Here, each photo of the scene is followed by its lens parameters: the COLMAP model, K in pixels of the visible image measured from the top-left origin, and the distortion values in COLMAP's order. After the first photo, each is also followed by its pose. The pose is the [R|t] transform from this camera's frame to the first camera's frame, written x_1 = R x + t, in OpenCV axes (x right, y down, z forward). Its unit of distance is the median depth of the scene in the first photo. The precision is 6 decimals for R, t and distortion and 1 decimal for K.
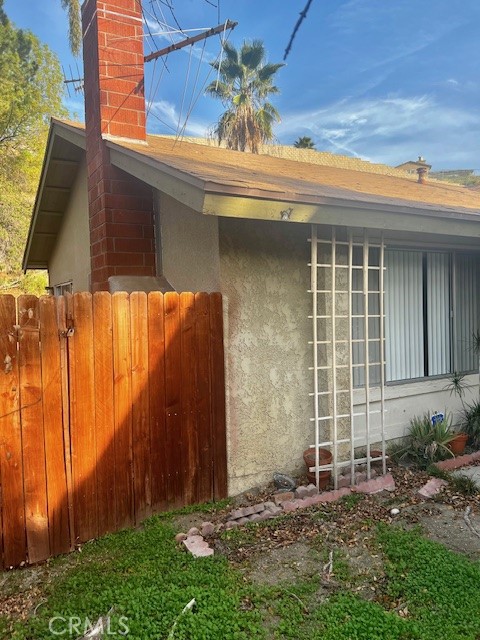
lens RADIAL K [[479.6, 0, 237.0], [0, 479.6, 318.9], [0, 0, 1]] dist [0.068416, -0.103840]
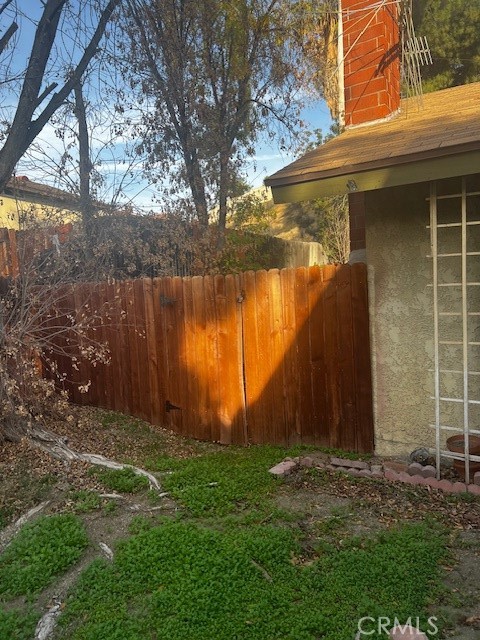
lens RADIAL K [[479.6, 0, 237.0], [0, 479.6, 318.9], [0, 0, 1]] dist [0.068416, -0.103840]
pose [[0.474034, 0.048767, -0.879155, 0.758034], [0.017810, 0.997730, 0.064948, -0.005896], [0.880326, -0.046445, 0.472089, 0.243137]]
